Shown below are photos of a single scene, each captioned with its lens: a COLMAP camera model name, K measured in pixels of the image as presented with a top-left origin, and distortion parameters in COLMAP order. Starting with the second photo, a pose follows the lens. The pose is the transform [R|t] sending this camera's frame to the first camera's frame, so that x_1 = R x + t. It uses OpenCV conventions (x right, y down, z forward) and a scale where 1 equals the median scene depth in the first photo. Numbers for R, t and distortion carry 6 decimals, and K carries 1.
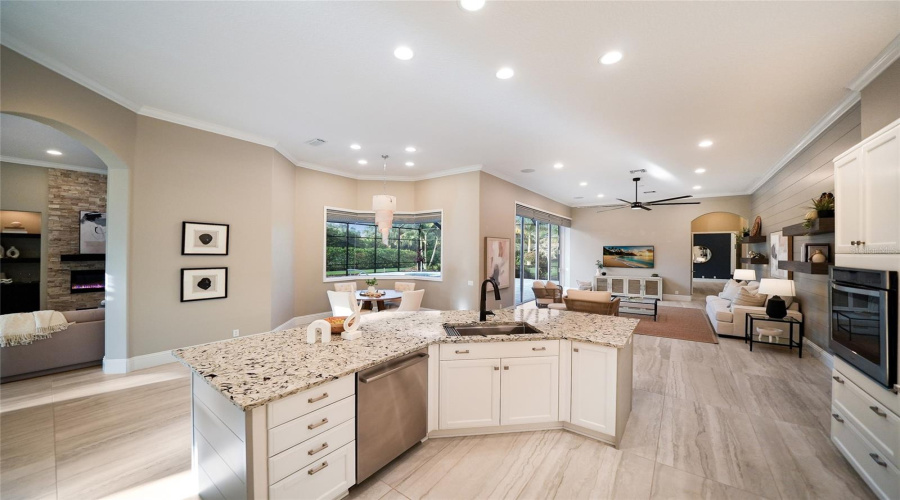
lens RADIAL K [[327.0, 0, 448.5], [0, 327.0, 251.3], [0, 0, 1]] dist [0.000527, 0.000065]
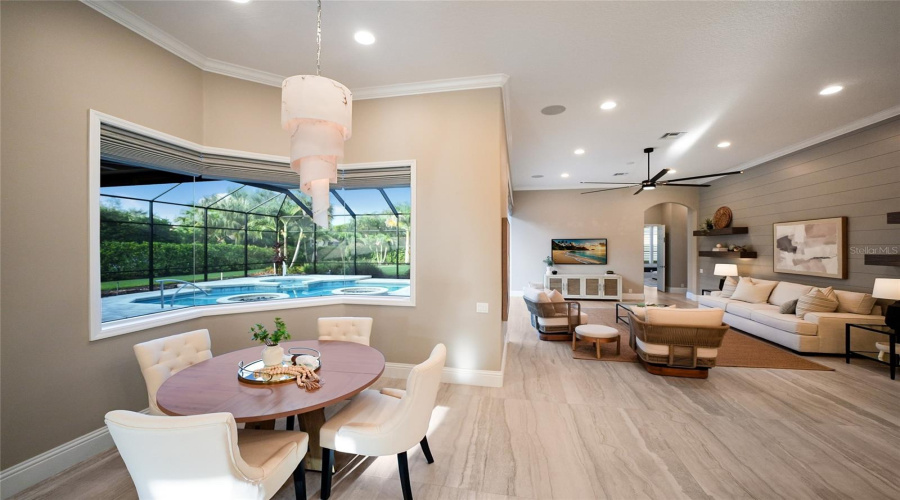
lens RADIAL K [[337.7, 0, 452.9], [0, 337.7, 248.3], [0, 0, 1]] dist [-0.002460, -0.000062]
pose [[0.900957, -0.008530, 0.433825, -0.127560], [0.006807, 0.999962, 0.005525, 0.001049], [-0.433856, -0.002025, 0.900980, 0.344277]]
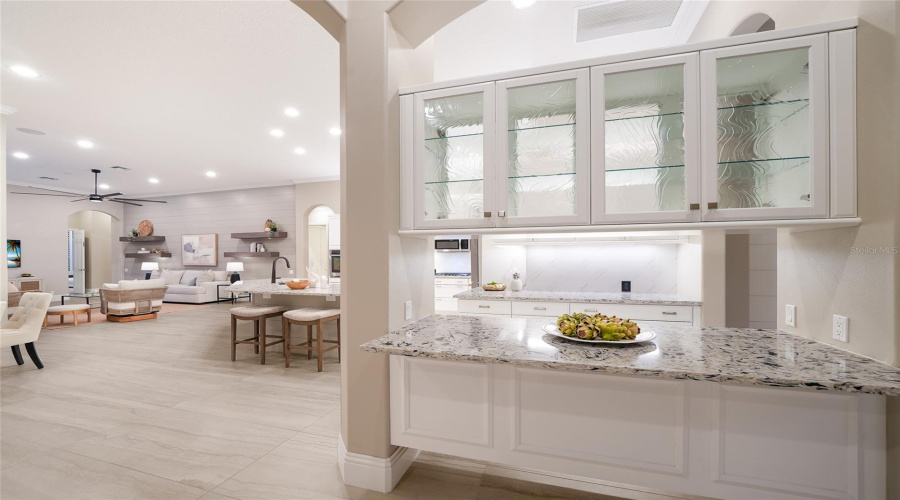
lens RADIAL K [[367.2, 0, 456.2], [0, 367.2, 262.6], [0, 0, 1]] dist [-0.000498, -0.000121]
pose [[-0.308059, -0.011442, 0.951298, -0.567087], [0.001527, 0.999920, 0.012522, 0.029079], [-0.951366, 0.005310, -0.308017, 0.222152]]
